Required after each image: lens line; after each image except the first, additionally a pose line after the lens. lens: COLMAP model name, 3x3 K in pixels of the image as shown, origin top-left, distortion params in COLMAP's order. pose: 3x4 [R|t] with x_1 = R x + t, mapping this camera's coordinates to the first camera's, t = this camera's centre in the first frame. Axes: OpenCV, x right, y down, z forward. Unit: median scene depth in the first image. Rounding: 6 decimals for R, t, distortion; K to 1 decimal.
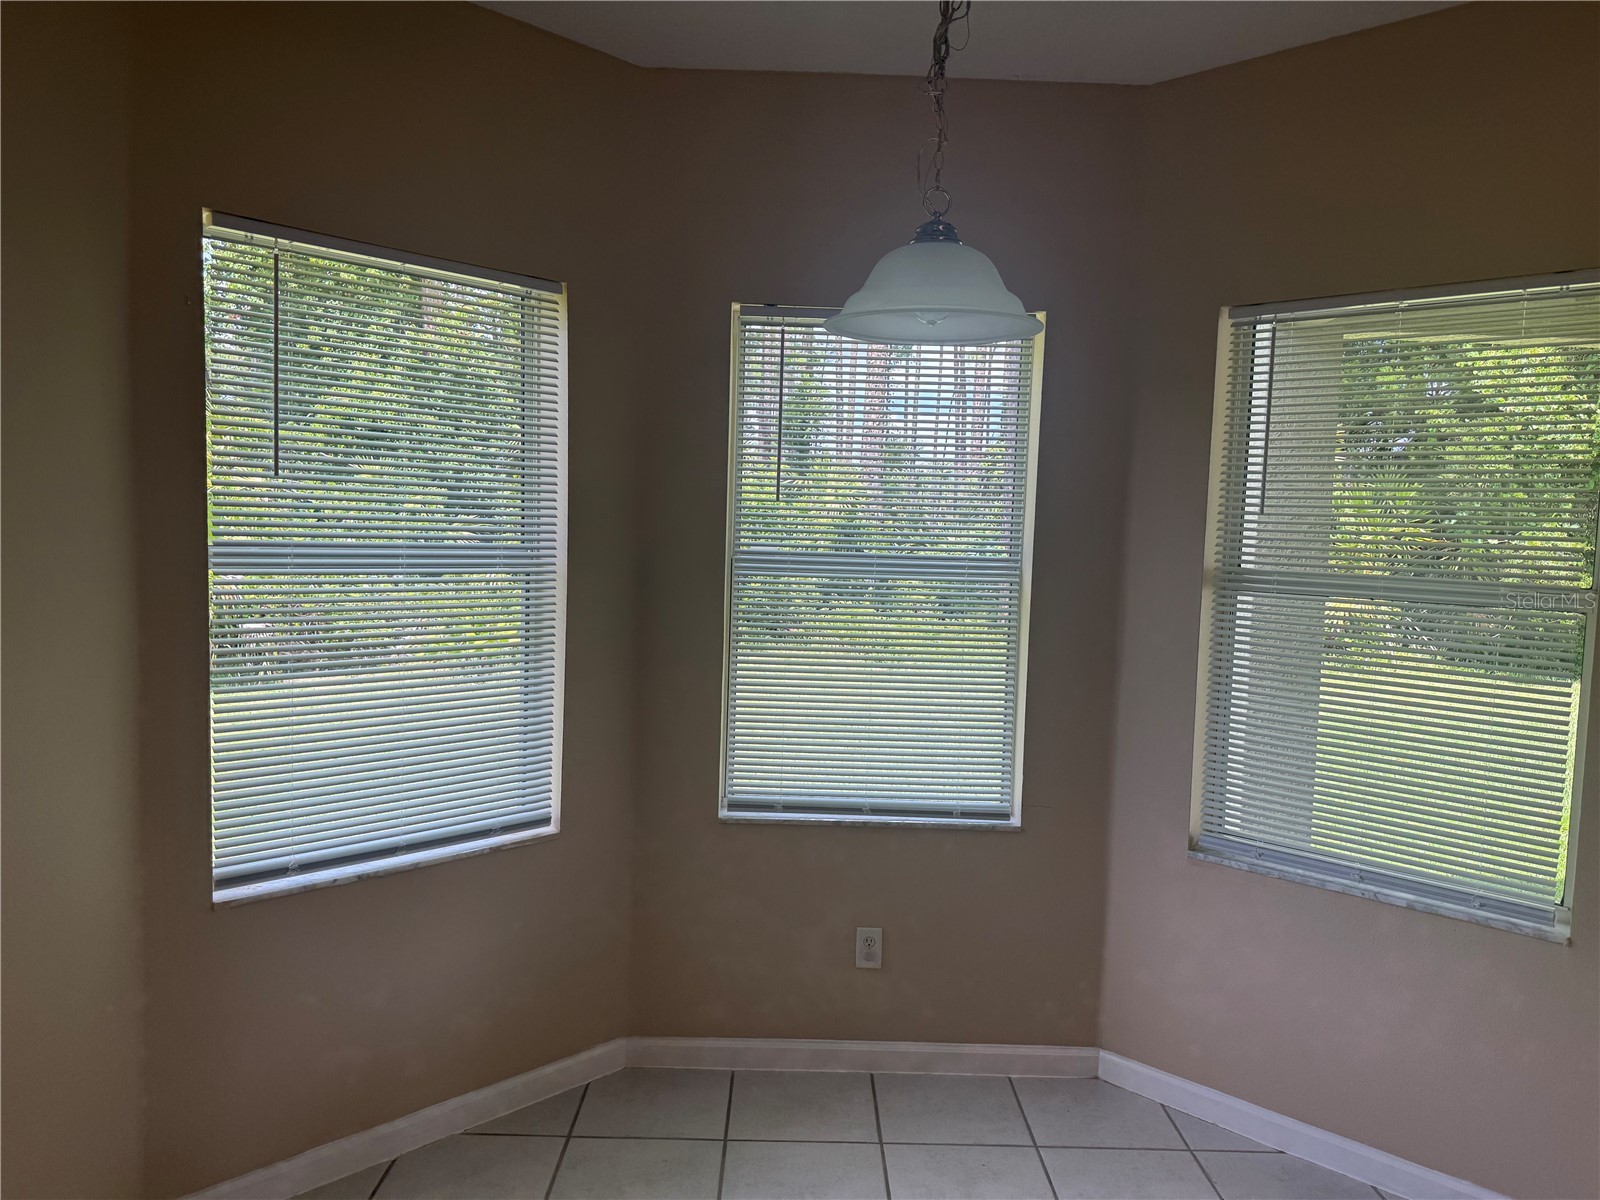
lens RADIAL K [[1187.7, 0, 801.4], [0, 1187.7, 615.9], [0, 0, 1]] dist [-0.007692, -0.007012]
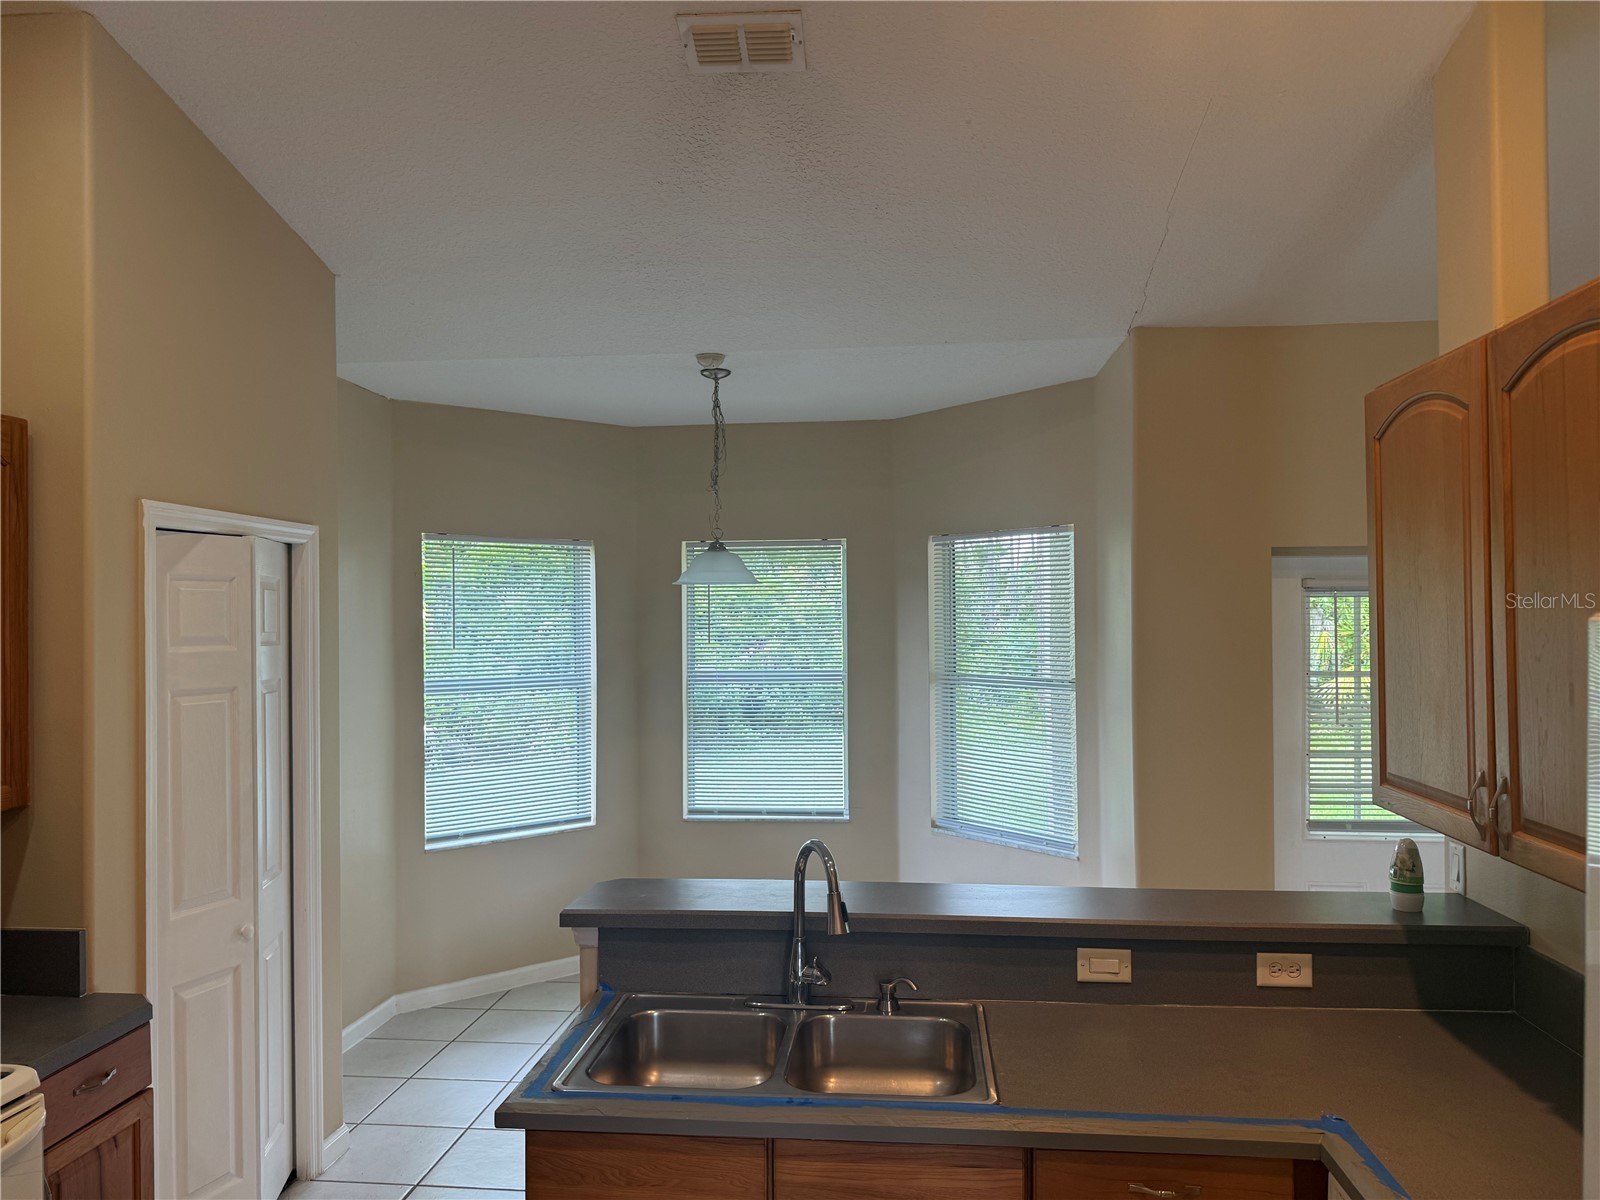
lens RADIAL K [[1146.1, 0, 800.0], [0, 1146.1, 600.0], [0, 0, 1]] dist [0.004364, -0.005815]
pose [[0.994041, -0.041171, -0.100932, 0.319422], [0.031356, 0.994793, -0.096973, 0.012738], [0.104399, 0.093230, 0.990156, -0.809621]]
